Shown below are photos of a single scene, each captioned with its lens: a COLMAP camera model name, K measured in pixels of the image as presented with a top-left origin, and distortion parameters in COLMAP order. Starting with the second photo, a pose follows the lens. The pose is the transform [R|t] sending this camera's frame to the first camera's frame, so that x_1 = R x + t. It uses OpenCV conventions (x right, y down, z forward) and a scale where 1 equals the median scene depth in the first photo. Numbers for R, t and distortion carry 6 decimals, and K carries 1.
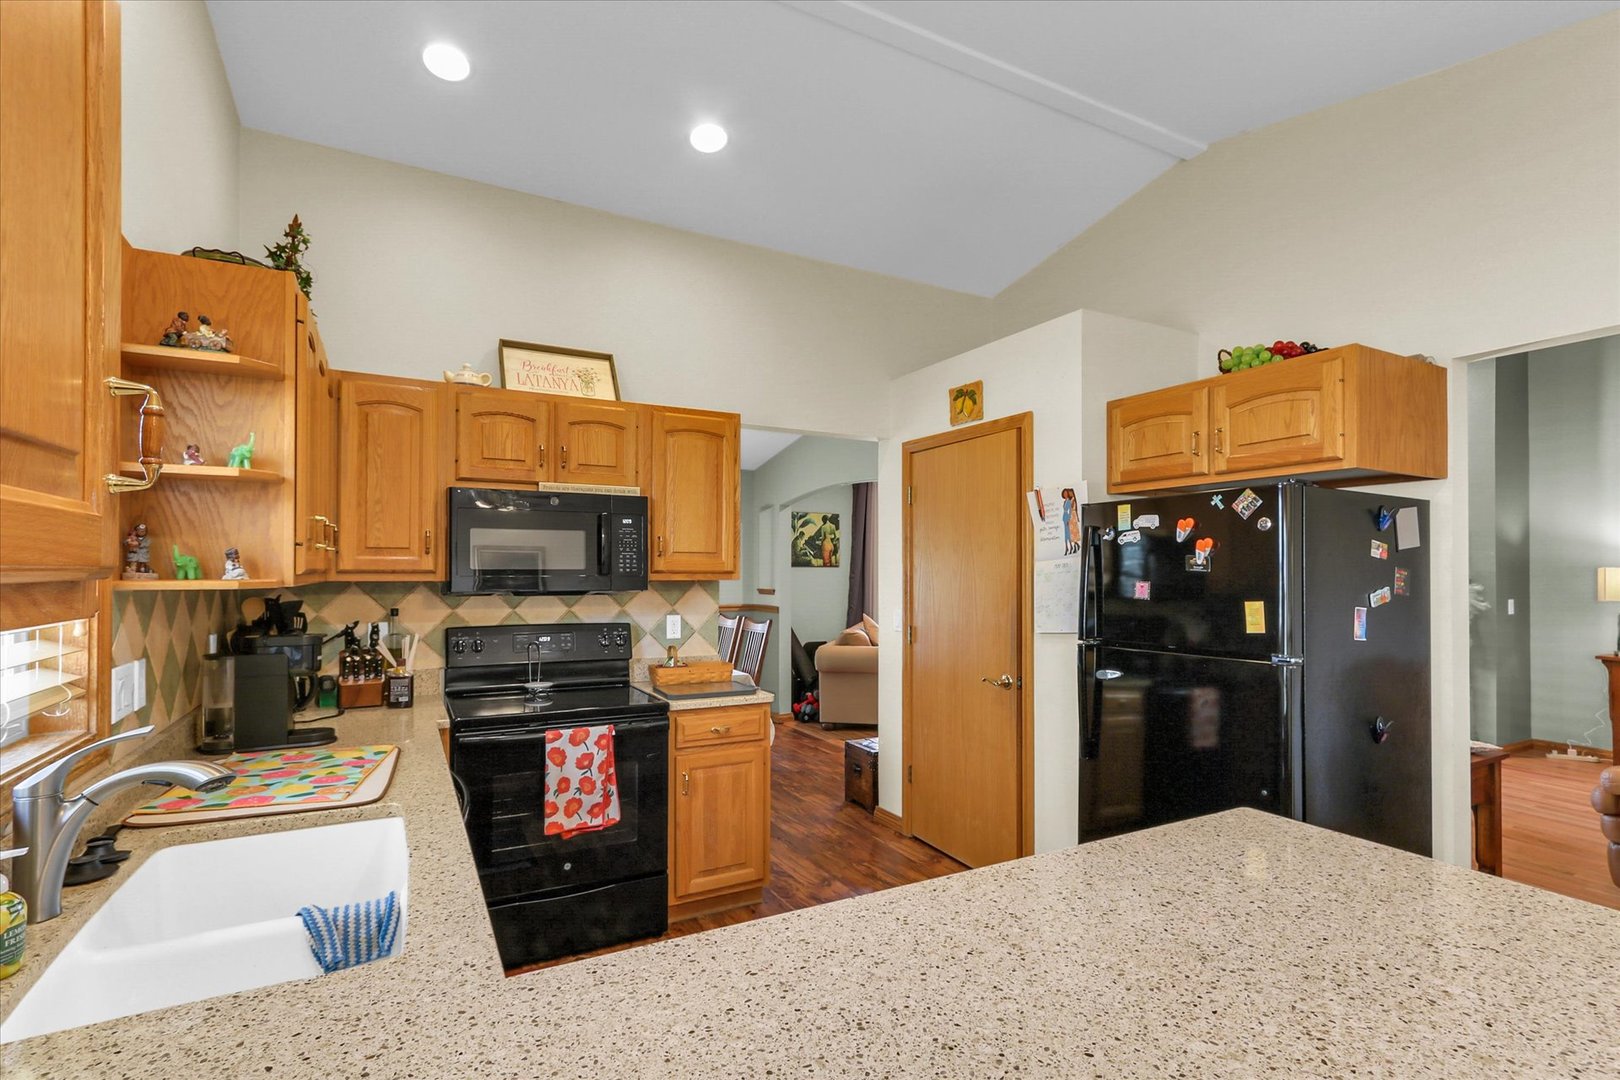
lens RADIAL K [[768.7, 0, 808.7], [0, 768.7, 560.1], [0, 0, 1]] dist [0.001604, -0.000184]
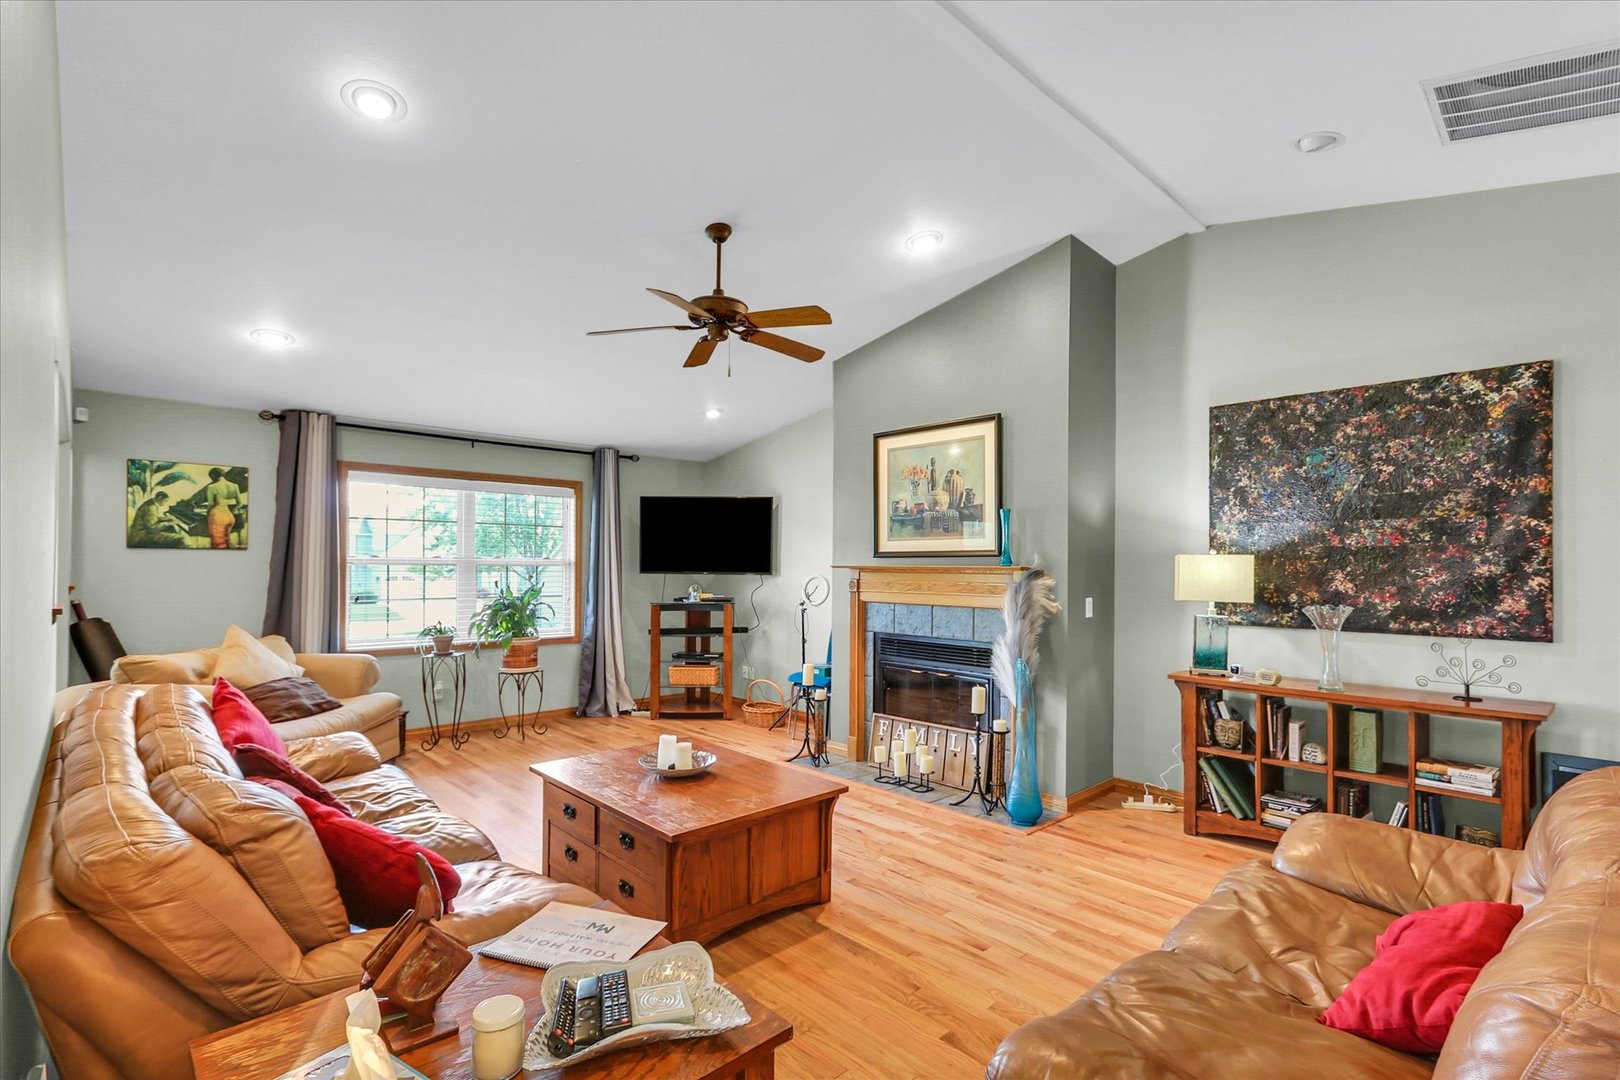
lens RADIAL K [[768.7, 0, 831.0], [0, 768.7, 566.4], [0, 0, 1]] dist [0.001604, -0.000184]
pose [[0.962262, 0.005235, 0.272074, 0.340041], [-0.009539, 0.999849, 0.014497, 0.008653], [-0.271957, -0.016545, 0.962167, 0.252936]]
